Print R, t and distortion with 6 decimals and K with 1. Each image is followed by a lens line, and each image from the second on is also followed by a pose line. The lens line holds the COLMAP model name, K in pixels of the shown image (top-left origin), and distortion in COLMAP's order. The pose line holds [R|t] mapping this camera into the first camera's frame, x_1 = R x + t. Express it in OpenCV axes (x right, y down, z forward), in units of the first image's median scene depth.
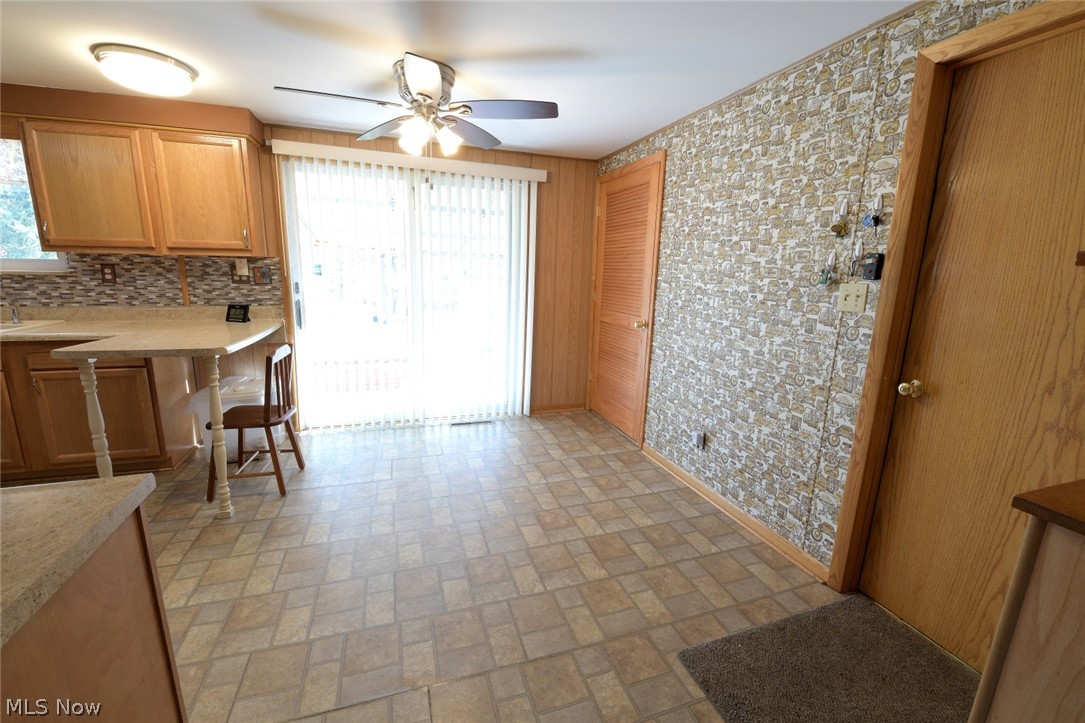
lens RADIAL K [[443.2, 0, 542.5], [0, 443.2, 361.5], [0, 0, 1]] dist [-0.017597, -0.000925]
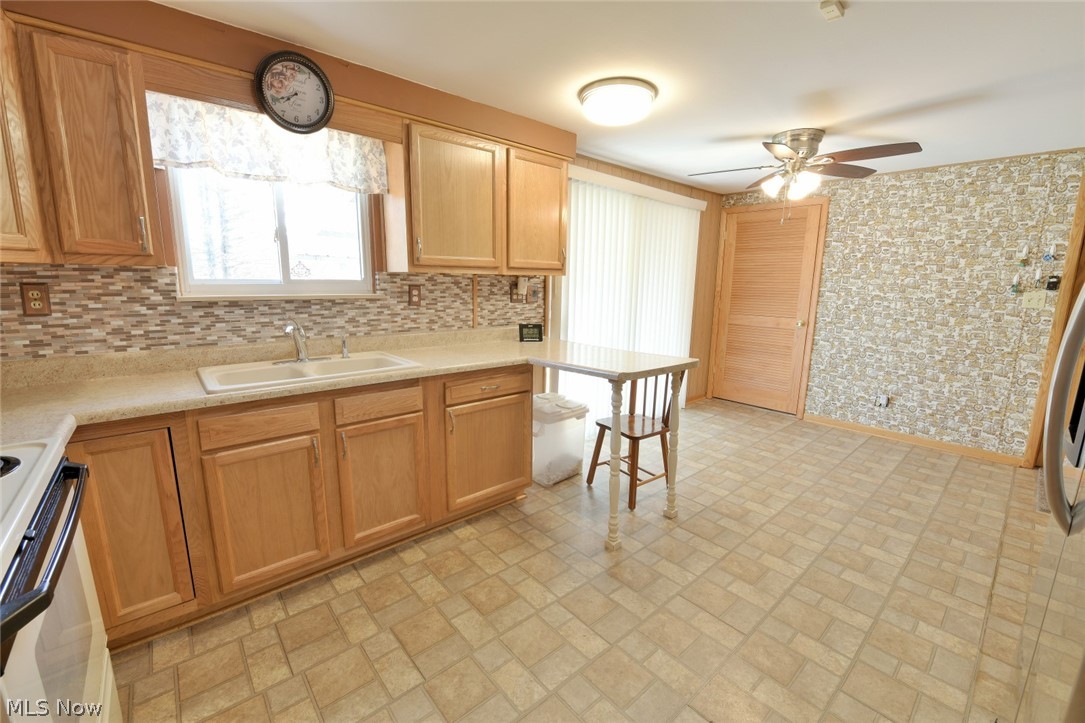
lens RADIAL K [[443.2, 0, 542.5], [0, 443.2, 361.5], [0, 0, 1]] dist [-0.017597, -0.000925]
pose [[0.925271, -0.082382, 0.370253, -1.146614], [0.088444, 0.996081, 0.000605, -0.047353], [-0.368852, 0.032187, 0.928931, 0.072337]]
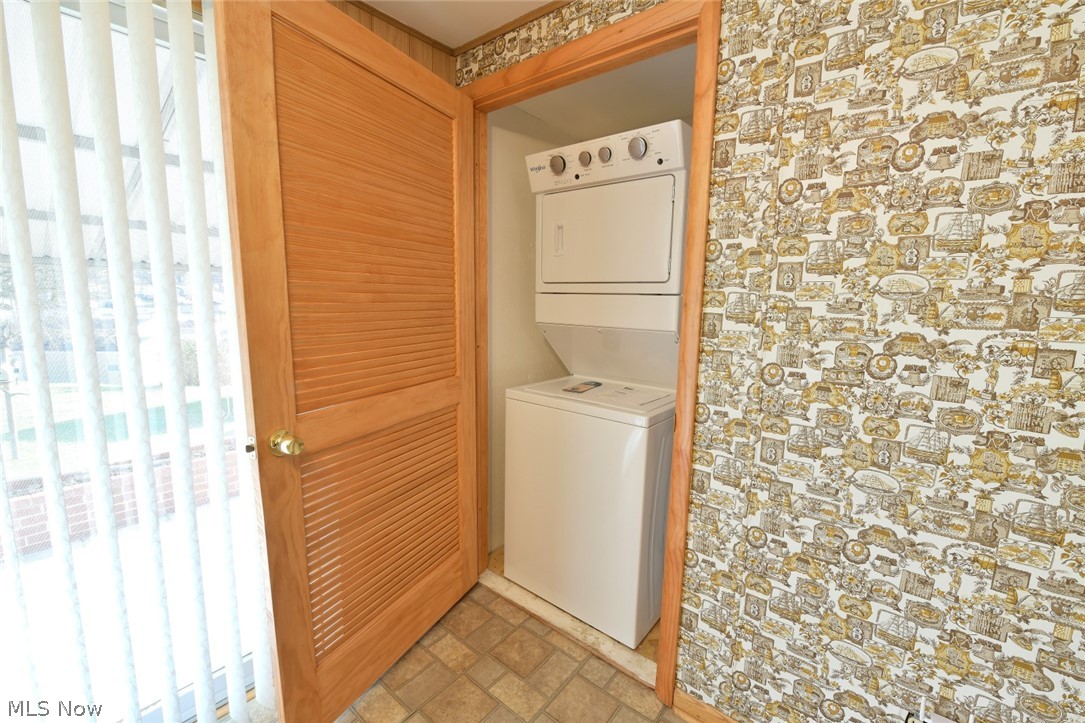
lens RADIAL K [[443.2, 0, 542.5], [0, 443.2, 361.5], [0, 0, 1]] dist [-0.017597, -0.000925]
pose [[0.844517, -0.091845, 0.527594, -0.089993], [0.114882, 0.993319, -0.010970, -0.168756], [-0.523062, 0.069875, 0.849426, 0.807738]]
